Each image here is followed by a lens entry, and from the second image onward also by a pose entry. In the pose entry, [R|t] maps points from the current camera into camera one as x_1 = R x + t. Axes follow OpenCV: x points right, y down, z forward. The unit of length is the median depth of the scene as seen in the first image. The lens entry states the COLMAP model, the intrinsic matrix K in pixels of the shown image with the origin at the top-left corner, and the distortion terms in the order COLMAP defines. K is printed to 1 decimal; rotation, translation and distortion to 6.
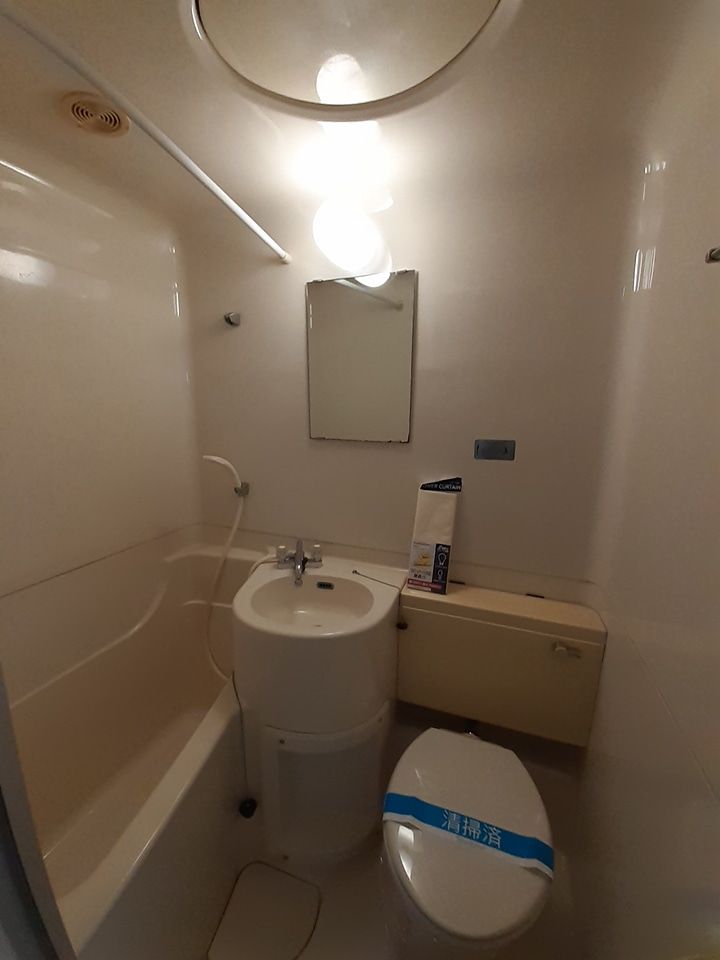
lens RADIAL K [[380.8, 0, 350.1], [0, 380.8, 473.4], [0, 0, 1]] dist [0.003144, -0.000980]
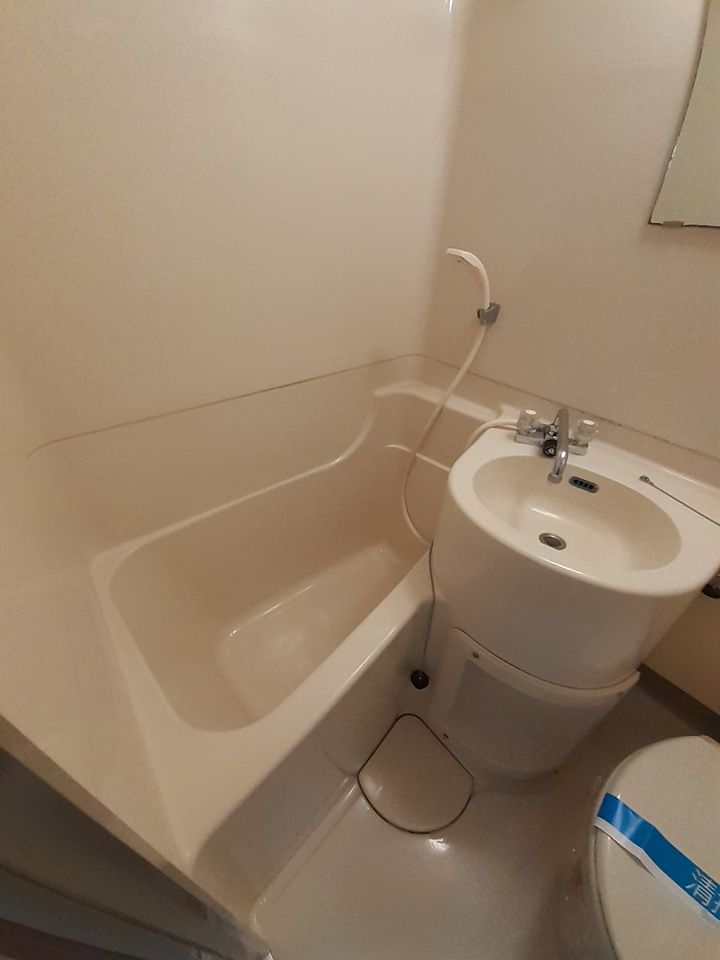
lens RADIAL K [[380.8, 0, 356.0], [0, 380.8, 481.4], [0, 0, 1]] dist [0.003144, -0.000980]
pose [[0.862742, 0.303790, -0.404212, -0.150937], [-0.107676, 0.891444, 0.440152, 0.043770], [0.494046, -0.336214, 0.801797, 0.293663]]
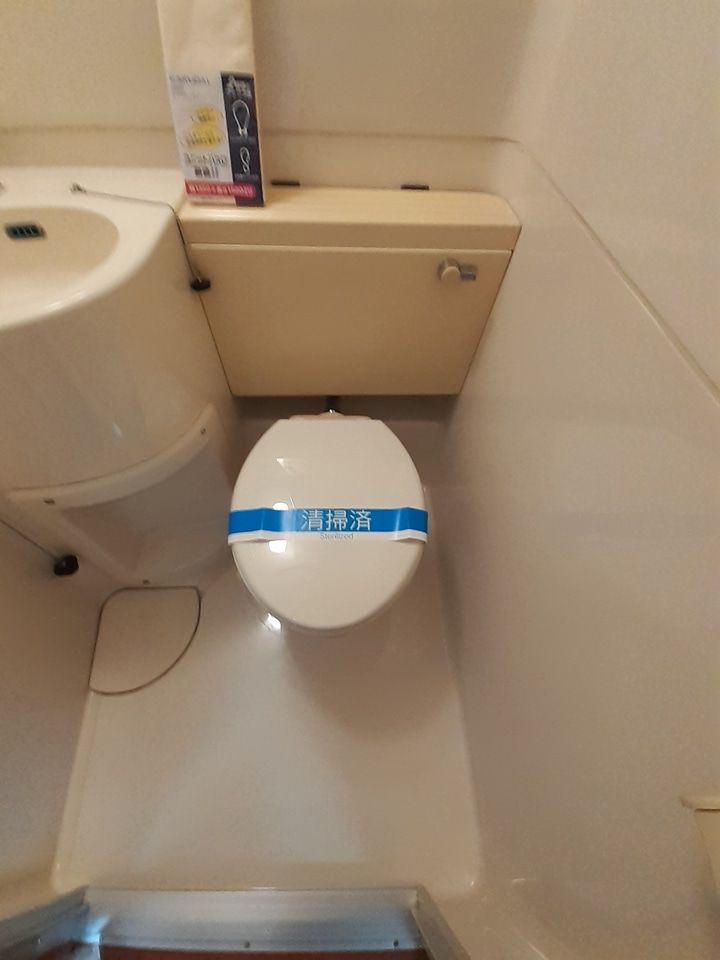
lens RADIAL K [[380.8, 0, 353.7], [0, 380.8, 476.9], [0, 0, 1]] dist [0.003144, -0.000980]
pose [[0.931202, -0.294956, 0.214158, 0.137705], [0.050381, 0.686046, 0.725811, 0.191918], [-0.361004, -0.665088, 0.653708, 0.348878]]
